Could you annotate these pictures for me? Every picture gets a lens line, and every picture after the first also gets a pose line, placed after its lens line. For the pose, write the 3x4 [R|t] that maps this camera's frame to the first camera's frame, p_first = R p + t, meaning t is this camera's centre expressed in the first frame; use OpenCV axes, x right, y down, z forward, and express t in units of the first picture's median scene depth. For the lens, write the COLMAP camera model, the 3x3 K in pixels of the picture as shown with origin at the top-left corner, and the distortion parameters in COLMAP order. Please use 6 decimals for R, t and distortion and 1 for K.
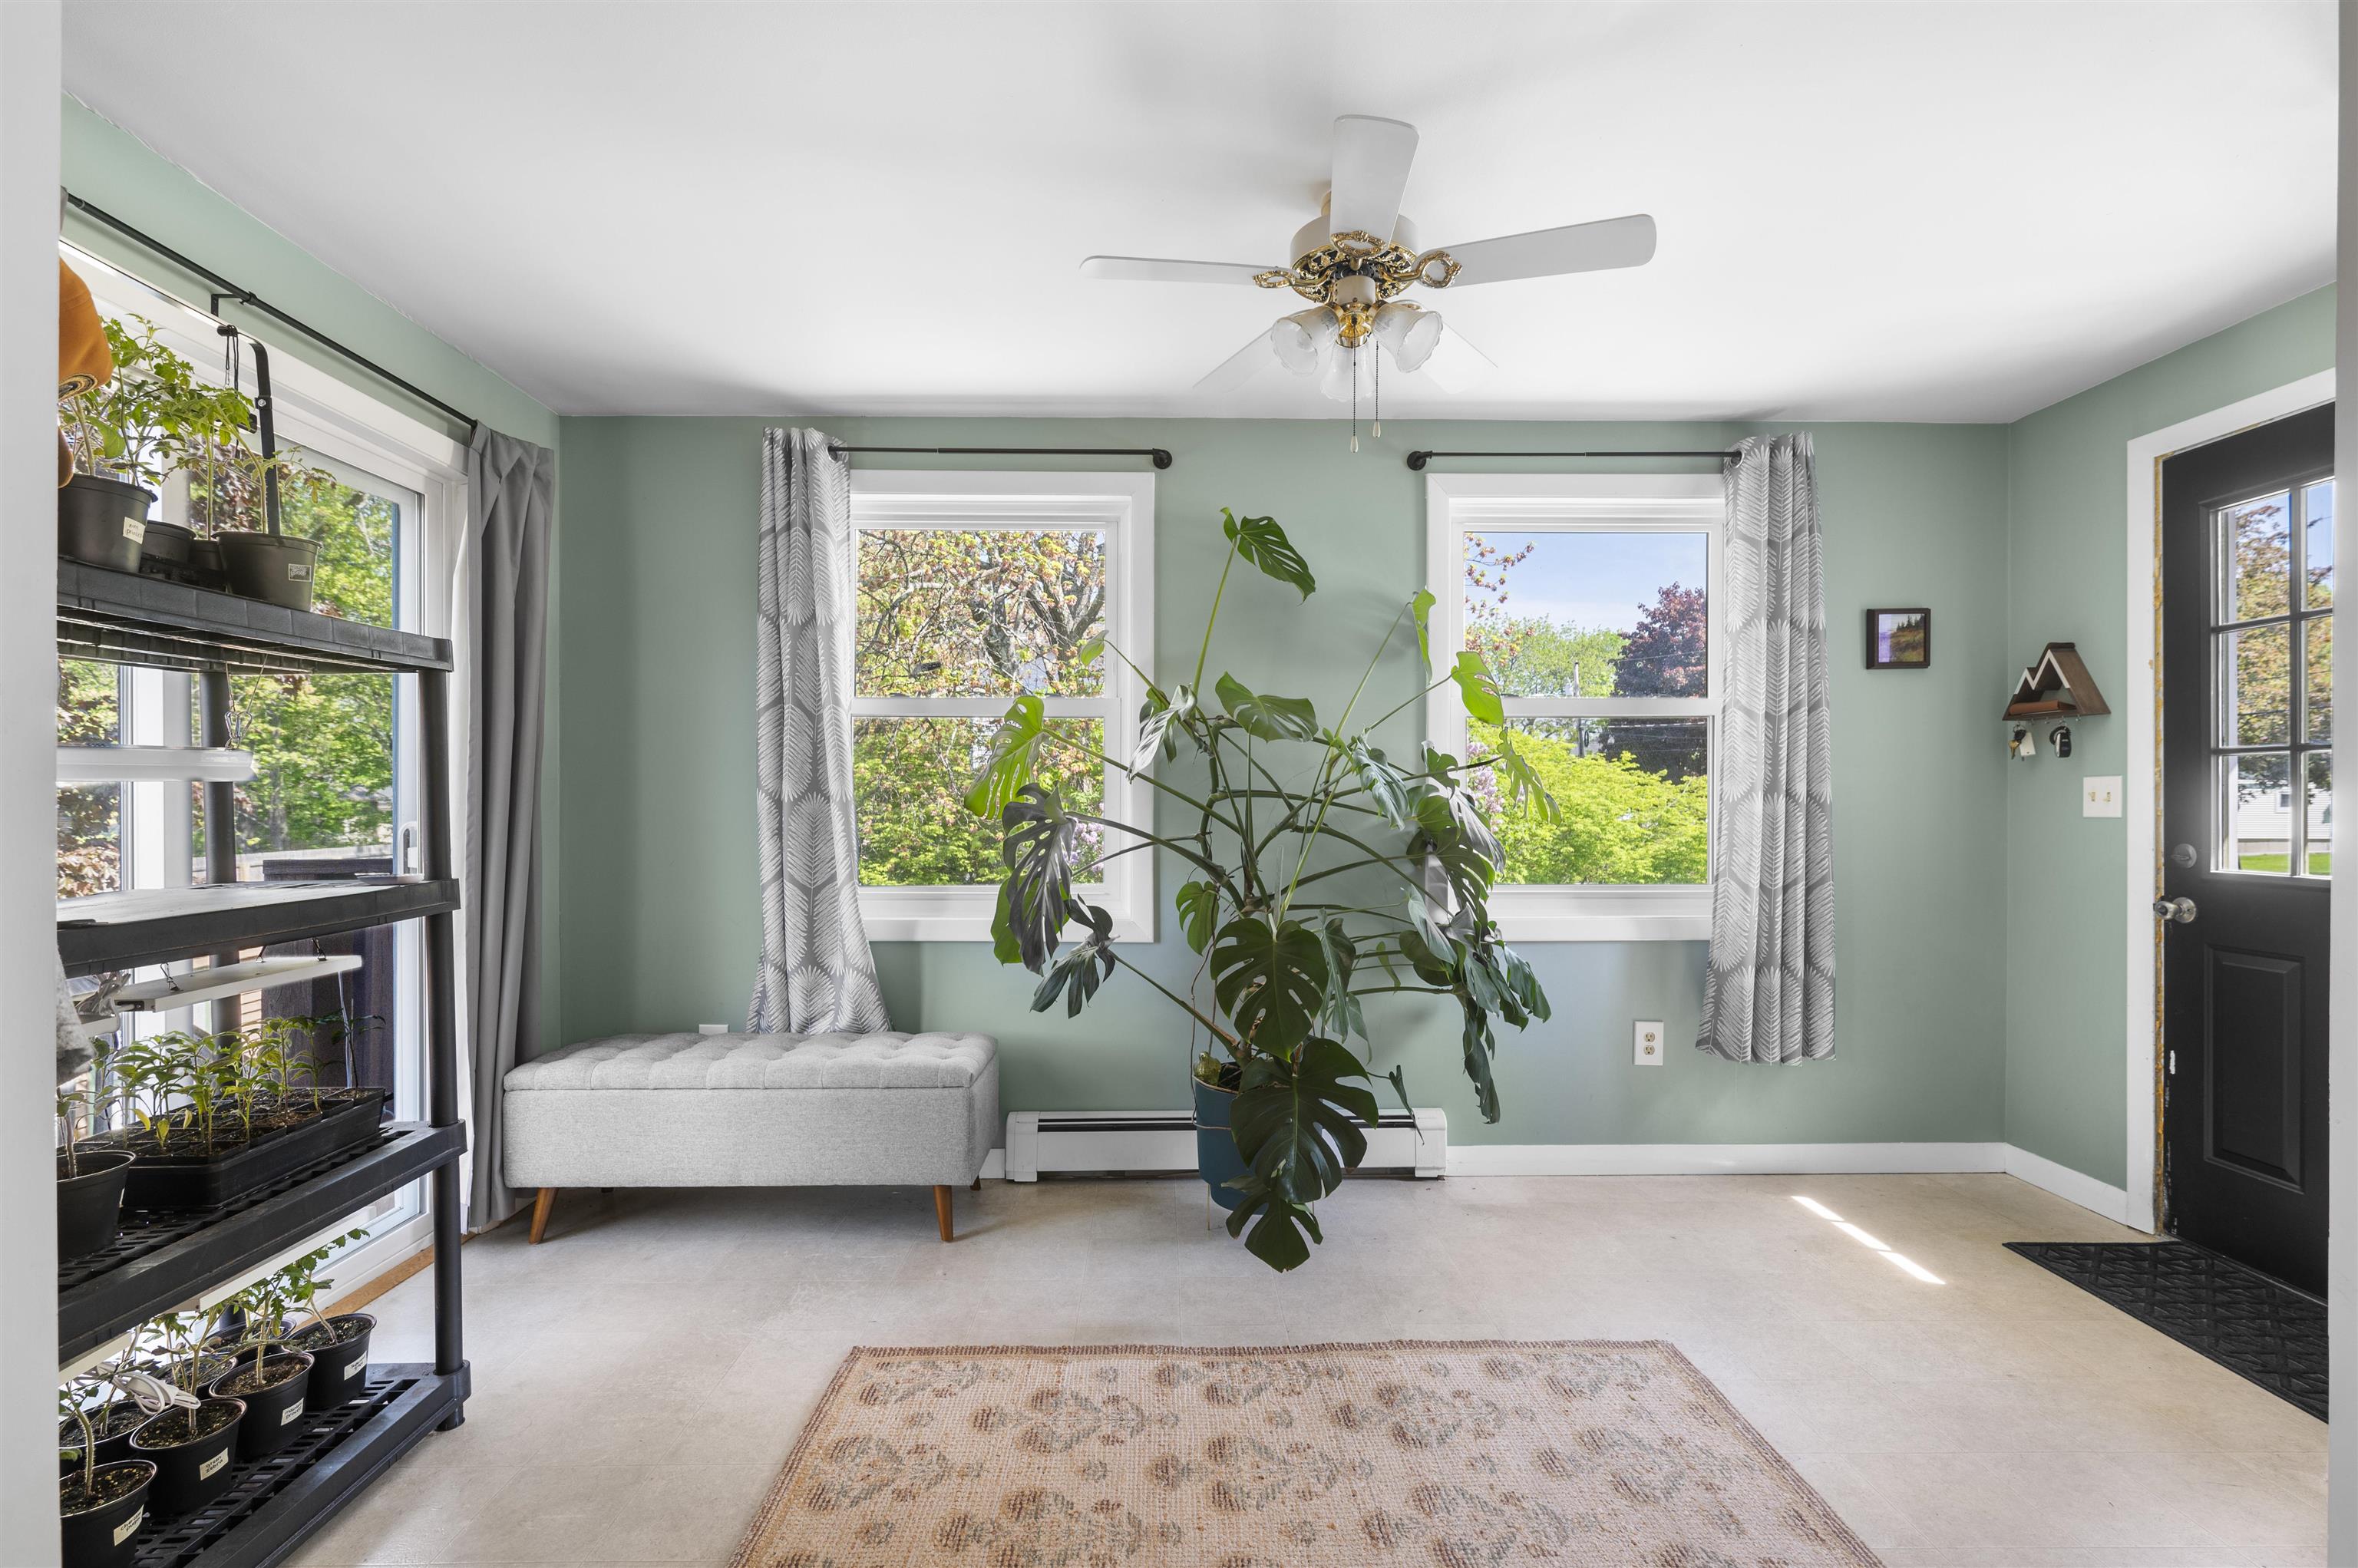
lens RADIAL K [[1040.4, 0, 1176.6], [0, 1040.4, 798.9], [0, 0, 1]] dist [-0.000555, 0.000352]
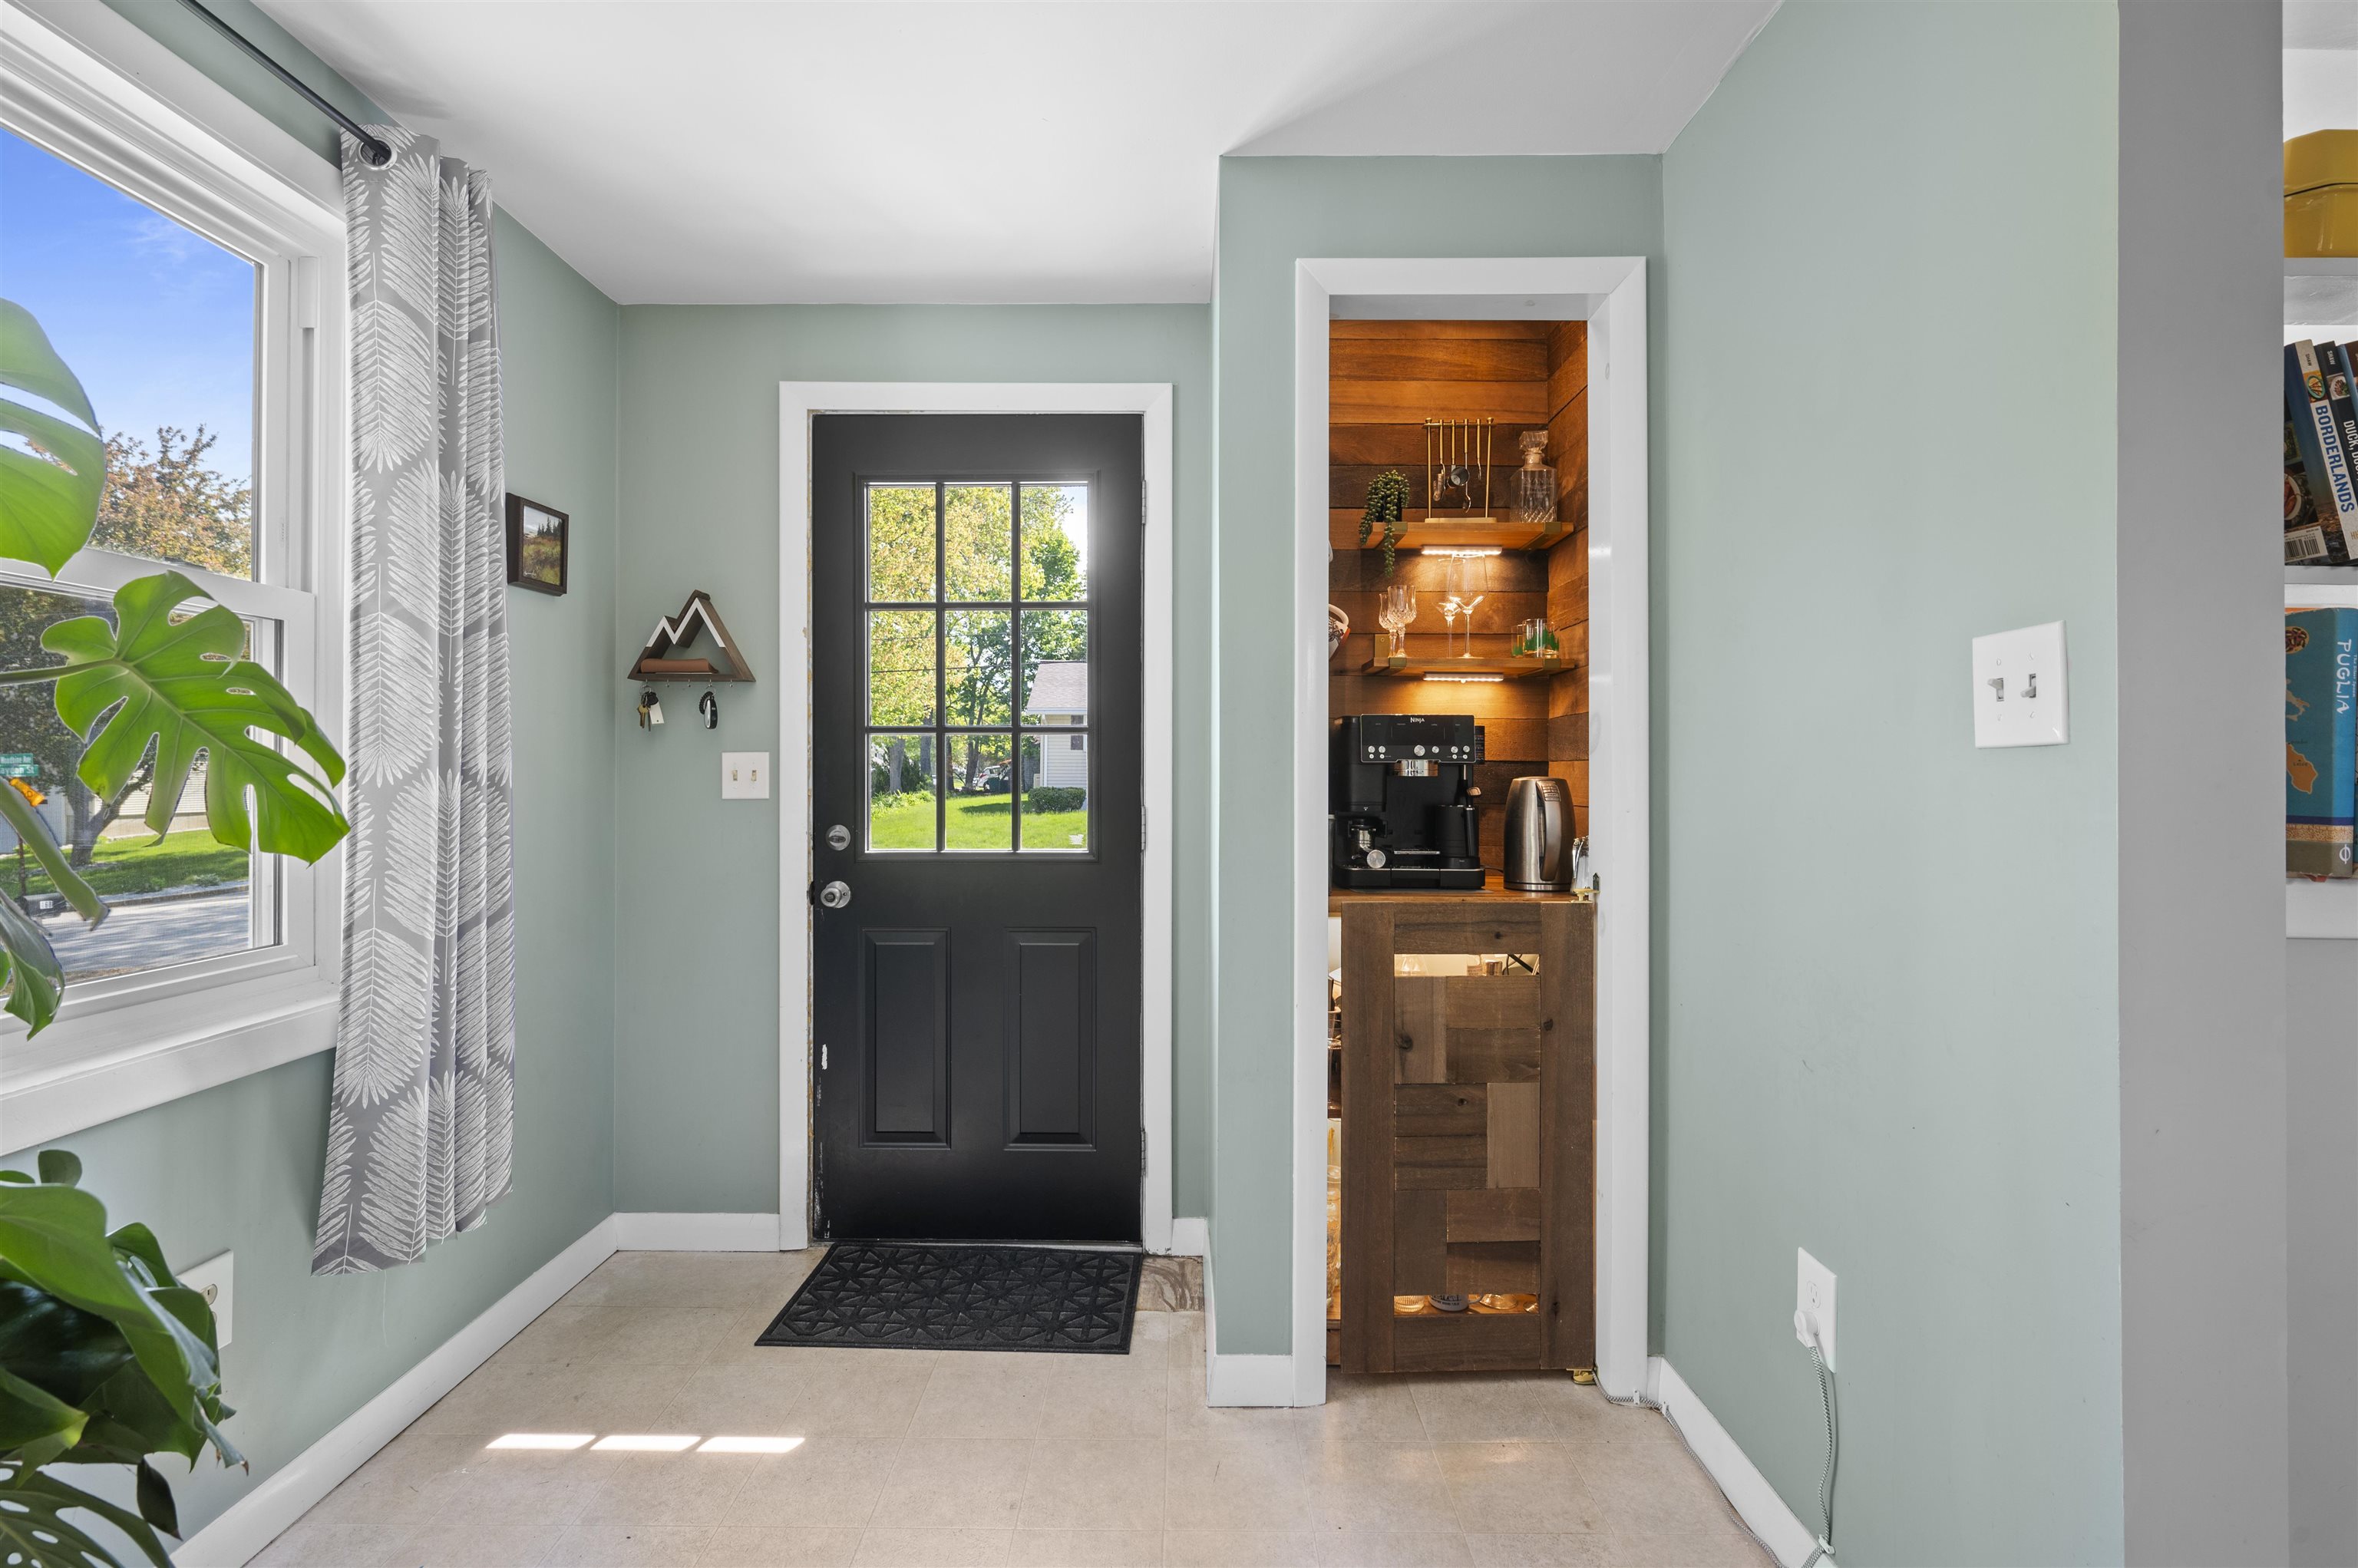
lens RADIAL K [[1084.2, 0, 1174.0], [0, 1084.2, 771.7], [0, 0, 1]] dist [-0.004337, -0.000244]
pose [[0.027026, 0.000653, 0.999635, -0.015303], [0.000154, 1.000000, -0.000658, -0.004416], [-0.999635, 0.000171, 0.027026, 0.602716]]
